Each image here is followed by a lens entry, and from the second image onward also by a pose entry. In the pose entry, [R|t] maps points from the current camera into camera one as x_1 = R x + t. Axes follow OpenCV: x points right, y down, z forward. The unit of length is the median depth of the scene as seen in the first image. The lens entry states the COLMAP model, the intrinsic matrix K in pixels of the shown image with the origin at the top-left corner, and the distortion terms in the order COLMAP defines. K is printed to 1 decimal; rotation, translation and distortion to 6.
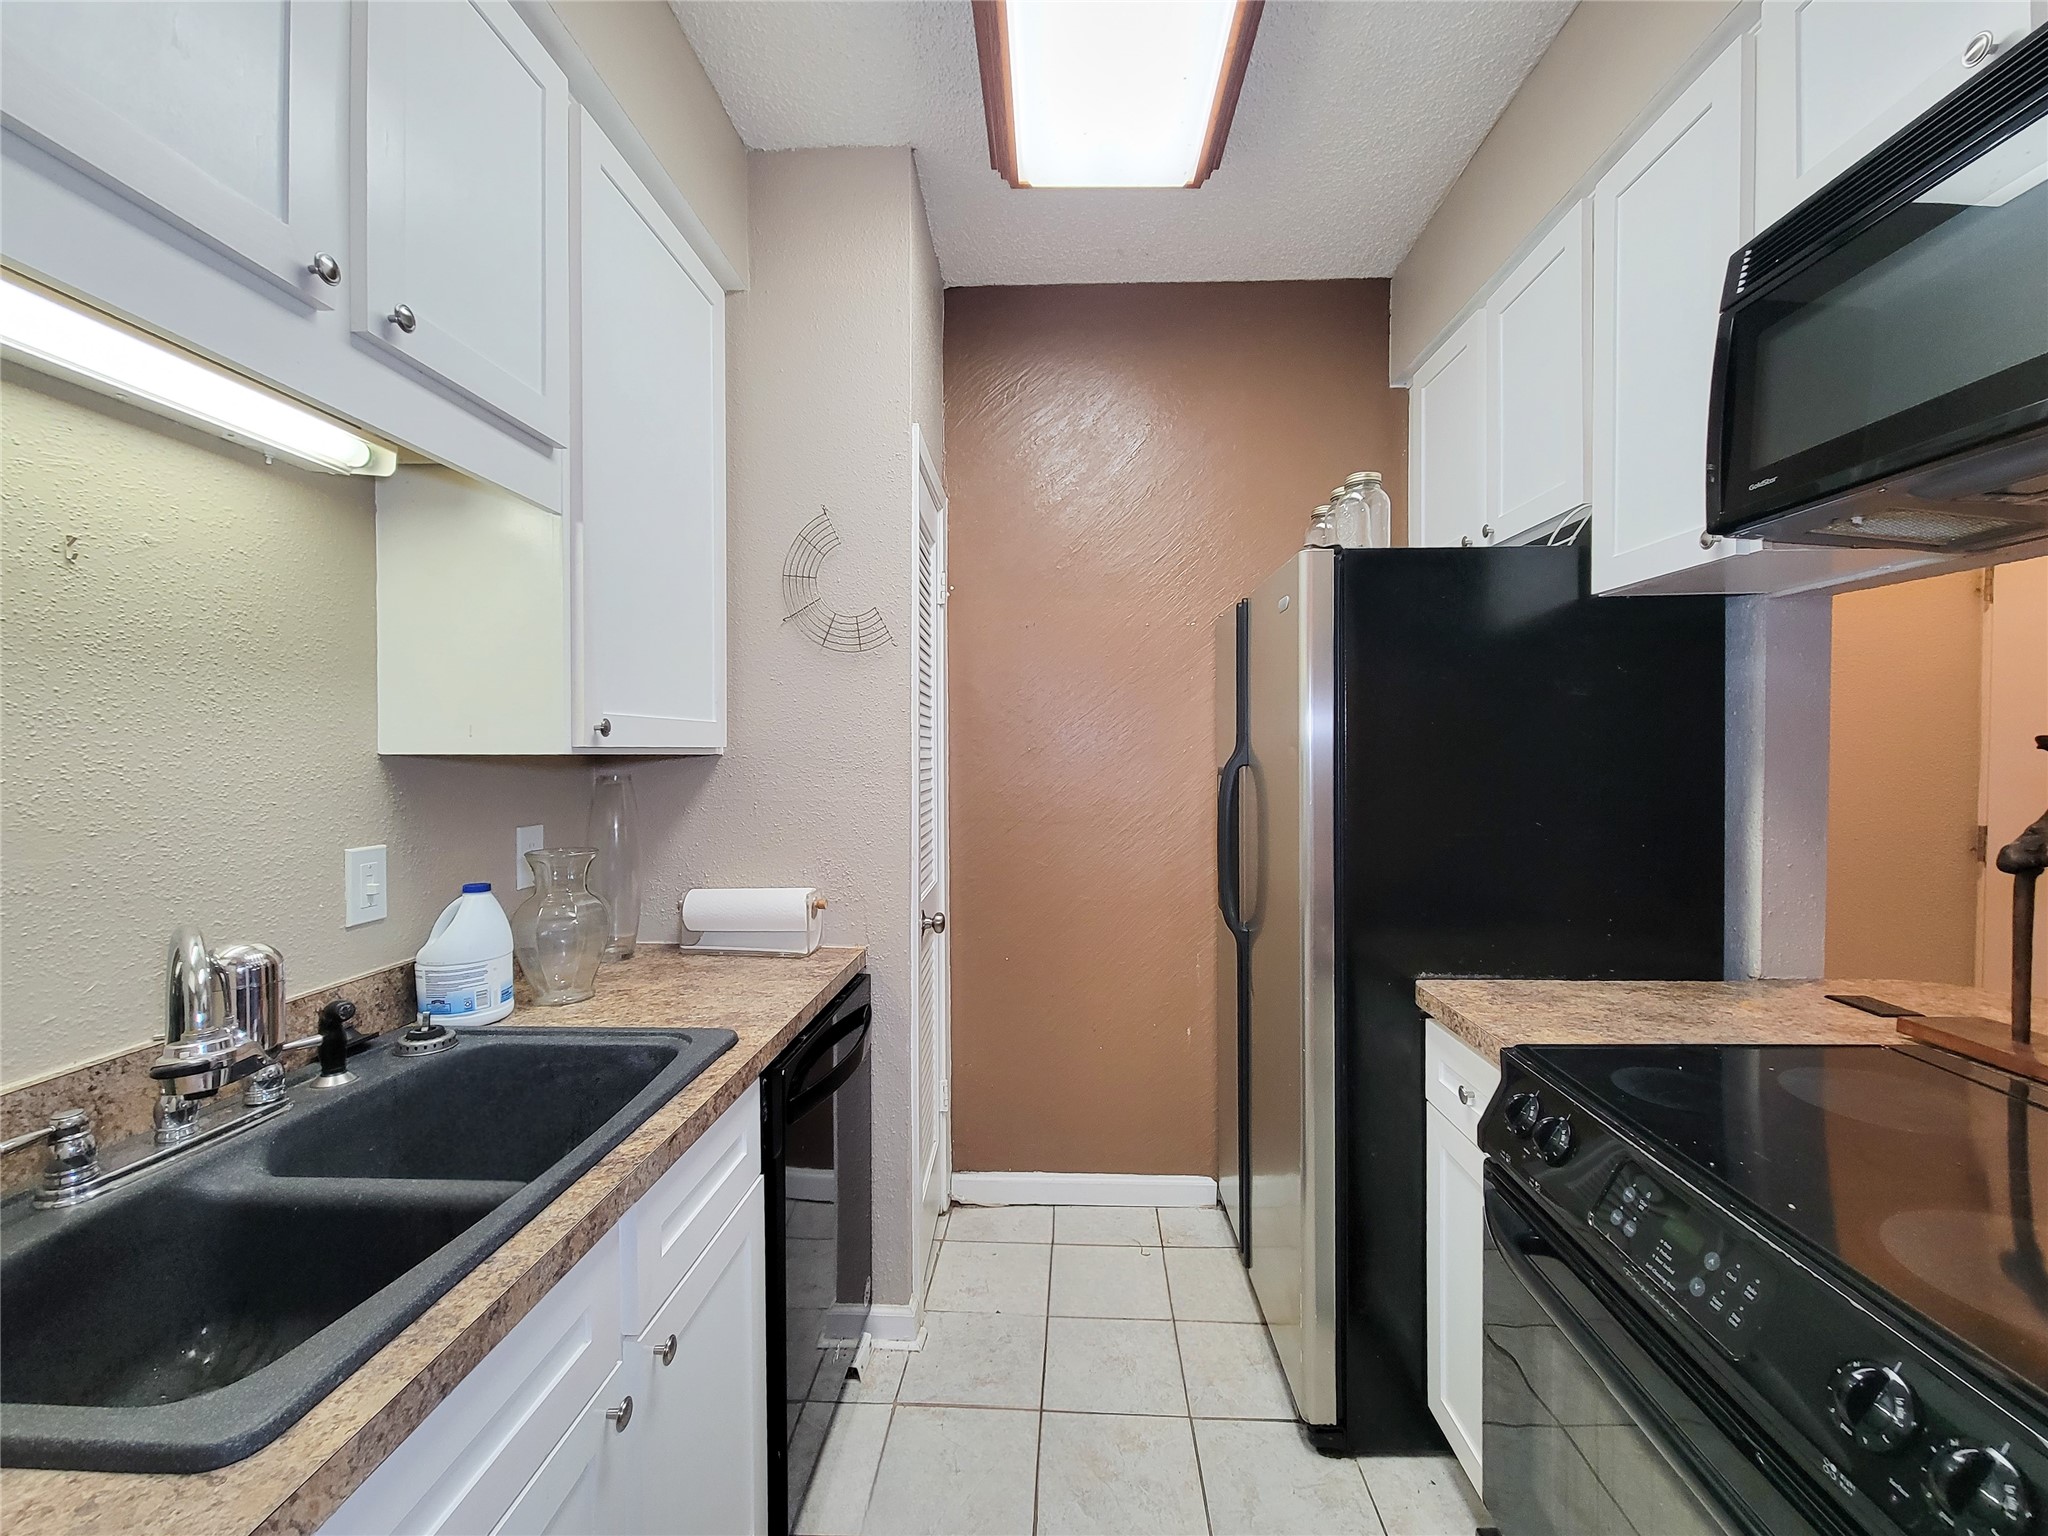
lens RADIAL K [[875.1, 0, 1018.7], [0, 875.1, 761.2], [0, 0, 1]] dist [0.005253, -0.003001]
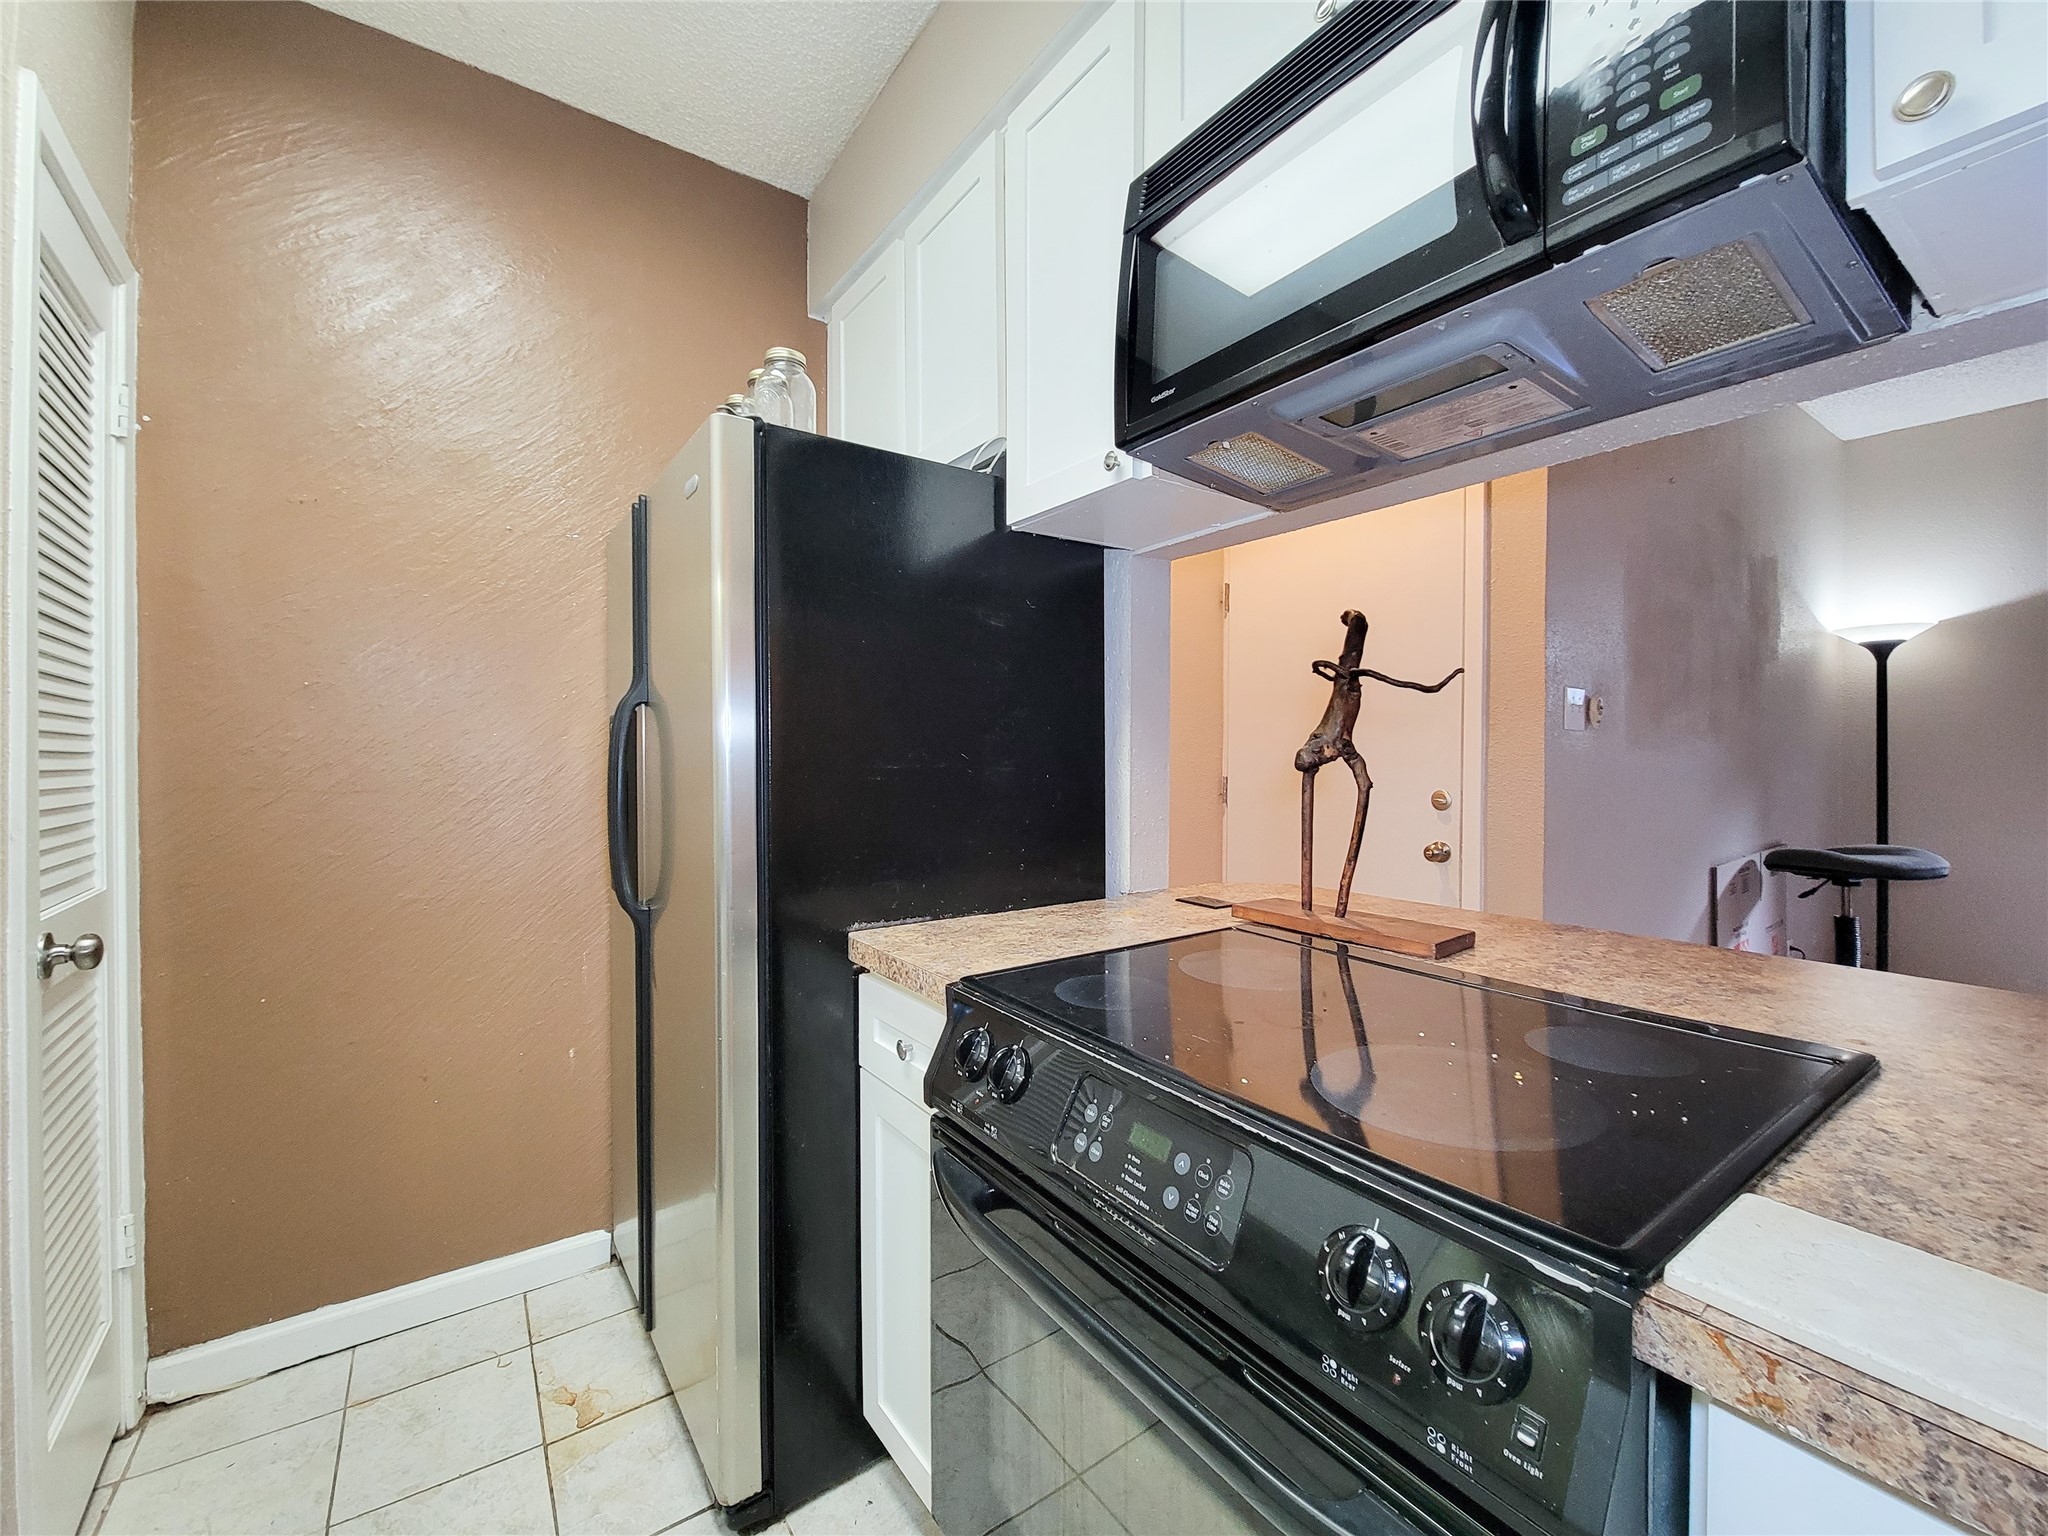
lens RADIAL K [[869.8, 0, 1030.9], [0, 869.8, 757.7], [0, 0, 1]] dist [0.005485, -0.004702]
pose [[0.789332, -0.001707, 0.613964, 0.066494], [0.007666, 0.999946, -0.007076, 0.086447], [-0.613918, 0.010292, 0.789302, 0.208754]]
